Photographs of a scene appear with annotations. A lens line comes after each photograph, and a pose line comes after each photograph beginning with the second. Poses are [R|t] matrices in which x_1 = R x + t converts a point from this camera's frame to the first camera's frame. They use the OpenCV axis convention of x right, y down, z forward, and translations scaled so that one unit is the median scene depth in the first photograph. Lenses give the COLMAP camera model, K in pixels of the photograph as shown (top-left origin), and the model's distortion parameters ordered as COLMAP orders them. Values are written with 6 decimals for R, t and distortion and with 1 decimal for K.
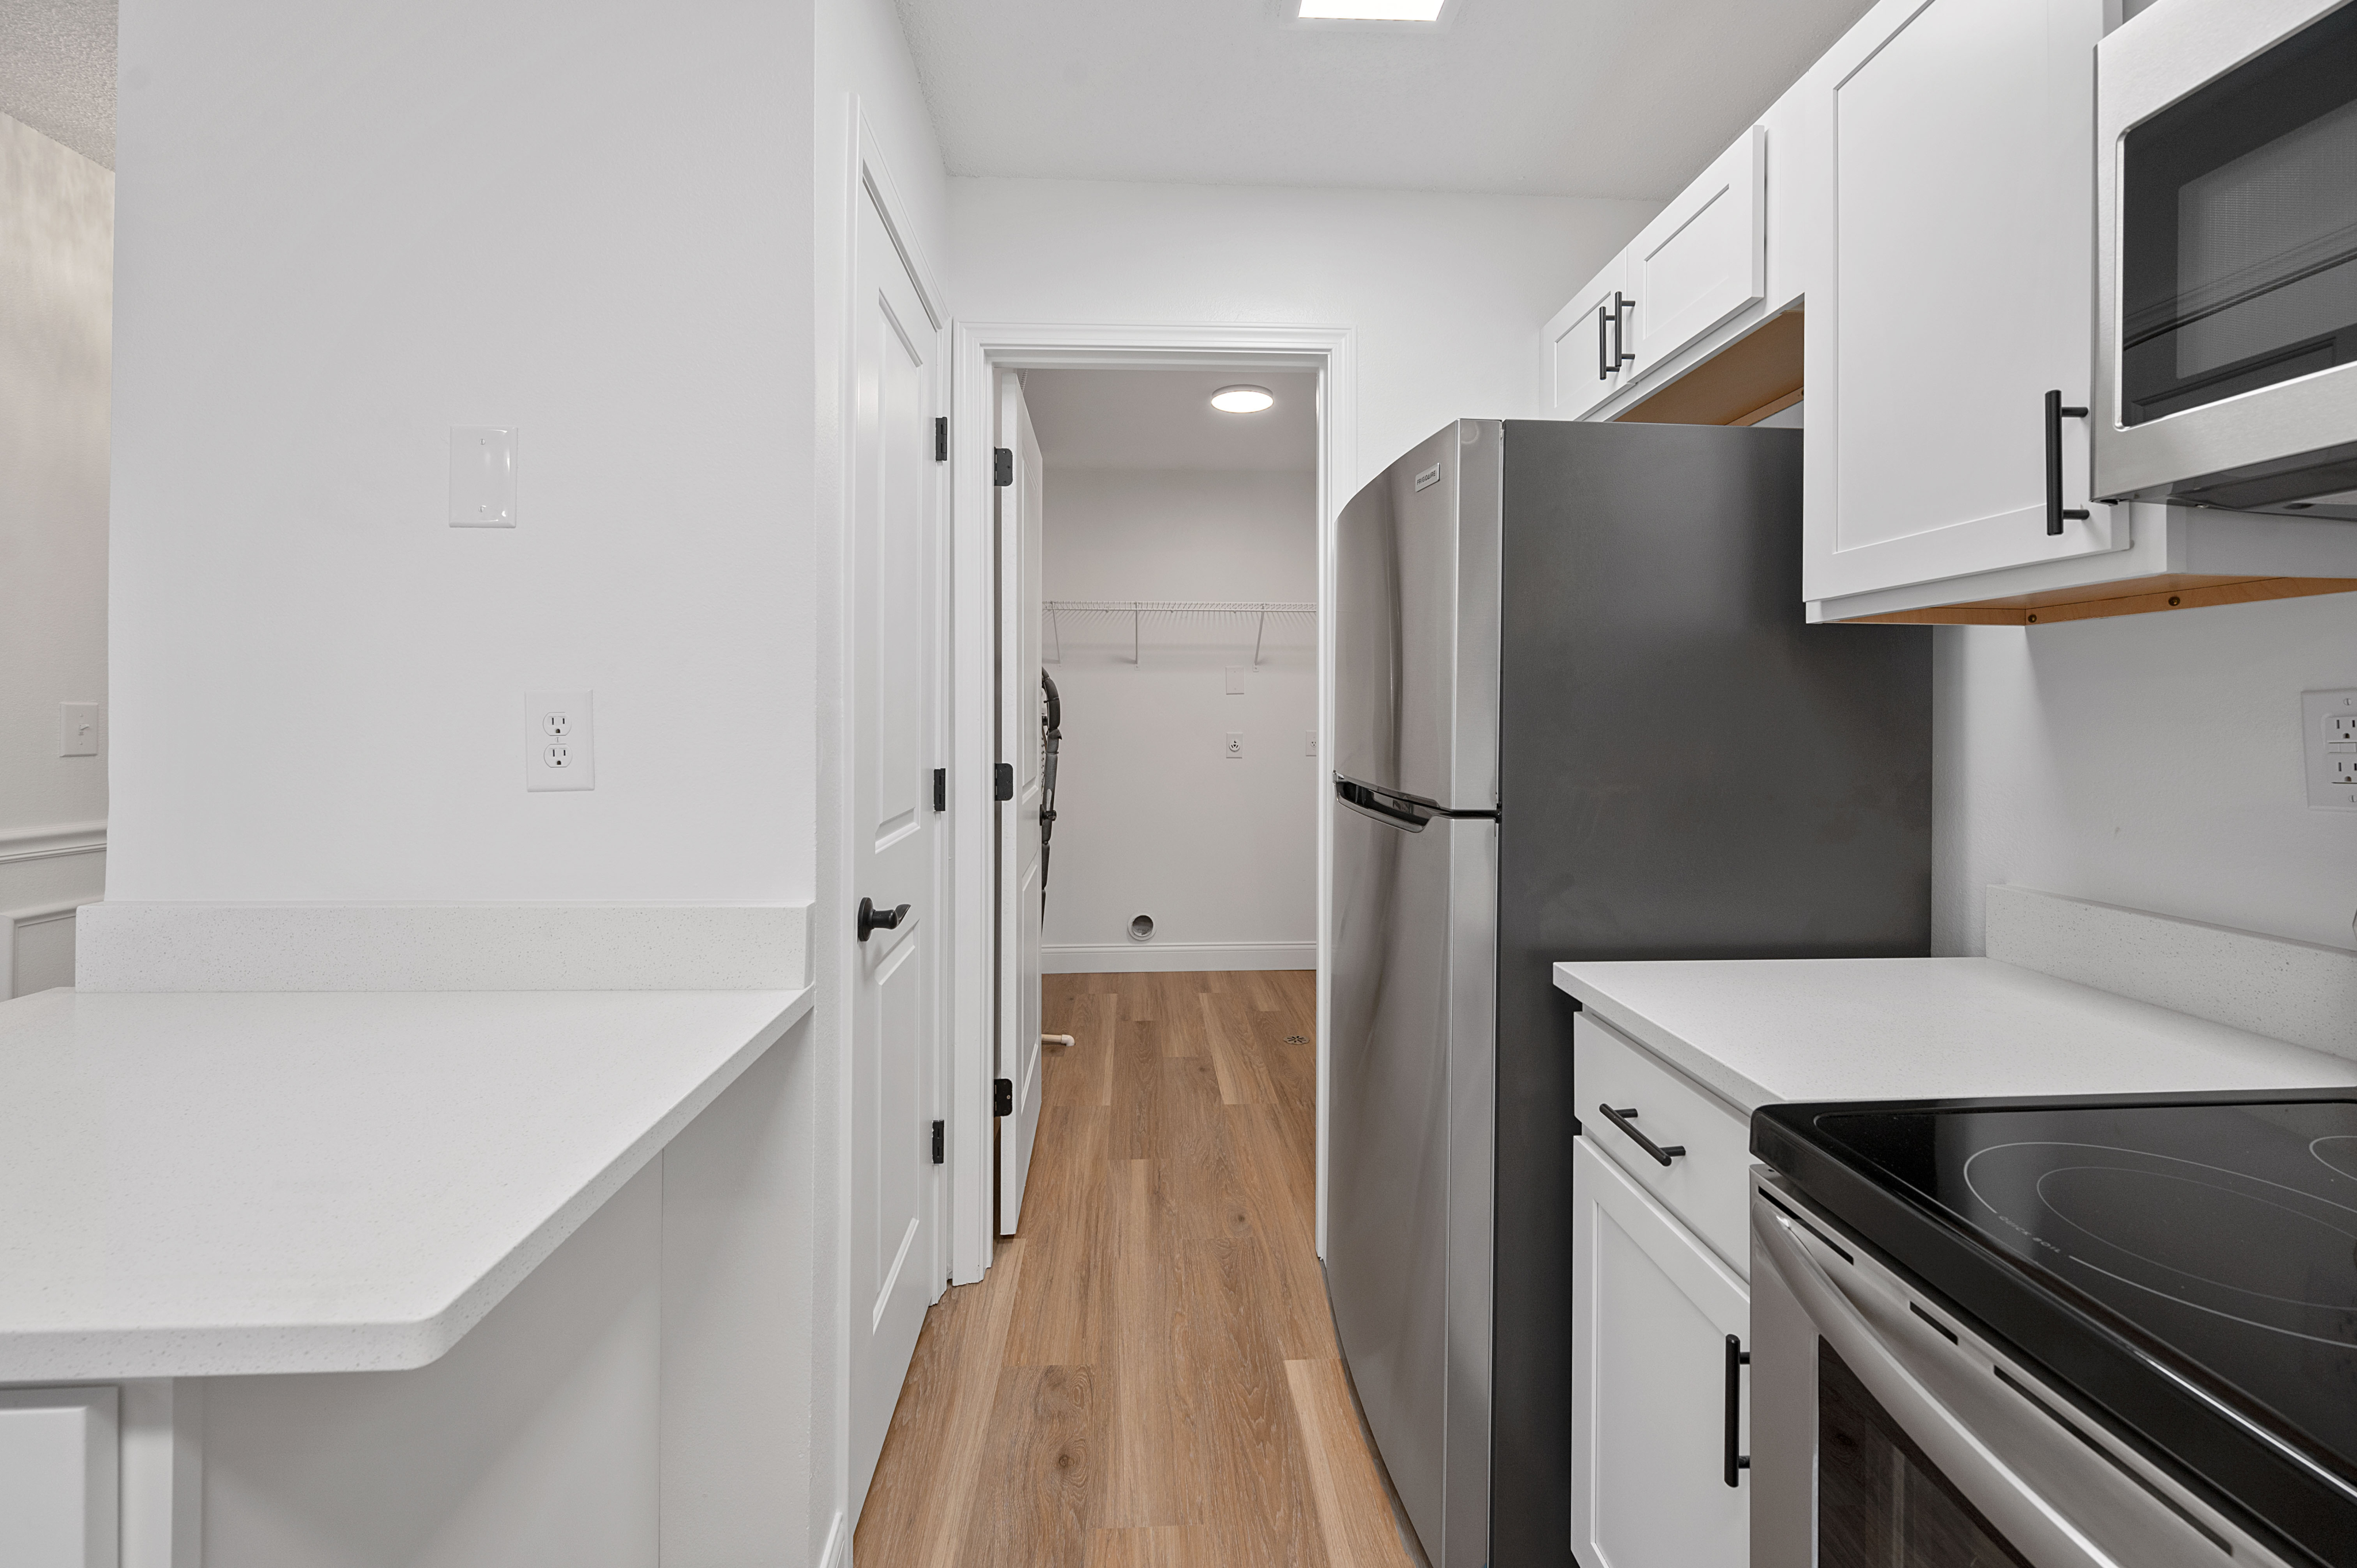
lens RADIAL K [[968.2, 0, 1170.1], [0, 968.2, 705.8], [0, 0, 1]] dist [0.017247, -0.010044]
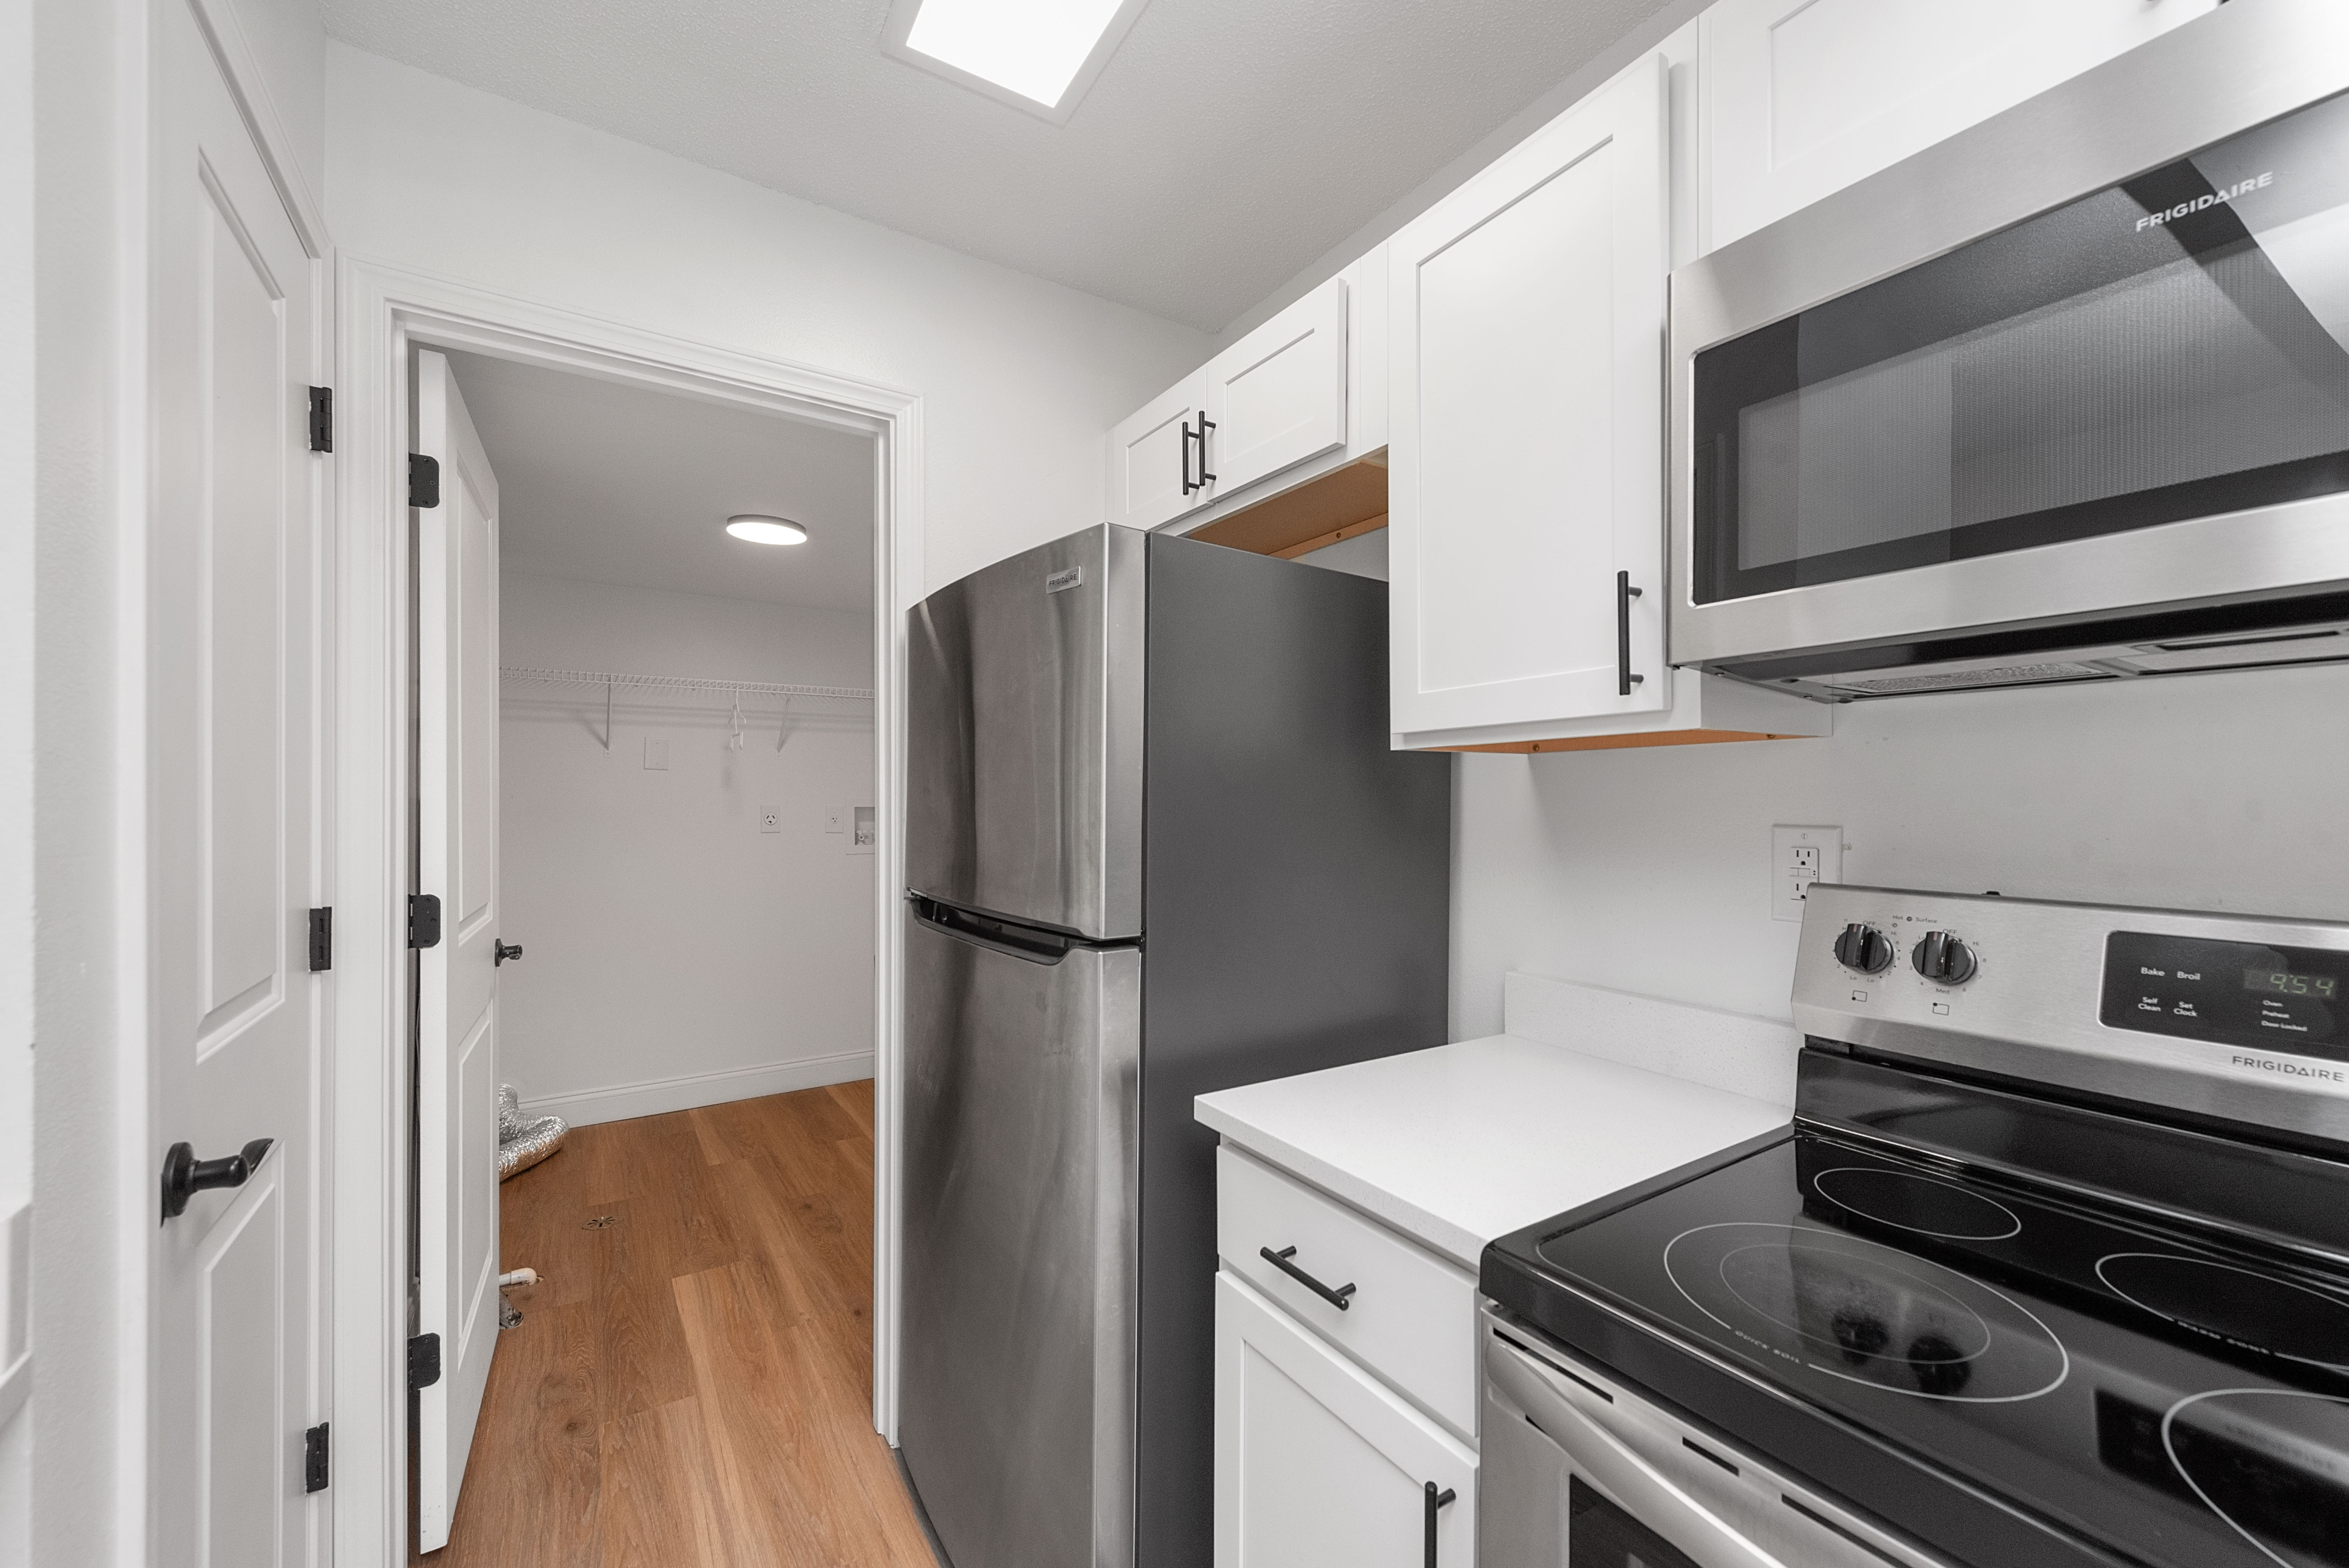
lens RADIAL K [[961.5, 0, 1187.6], [0, 961.5, 798.8], [0, 0, 1]] dist [0.009610, 0.000025]
pose [[0.859240, -0.002608, 0.511566, -0.089359], [-0.001034, 0.999976, 0.006835, -0.029635], [-0.511572, -0.006402, 0.859217, 0.163404]]
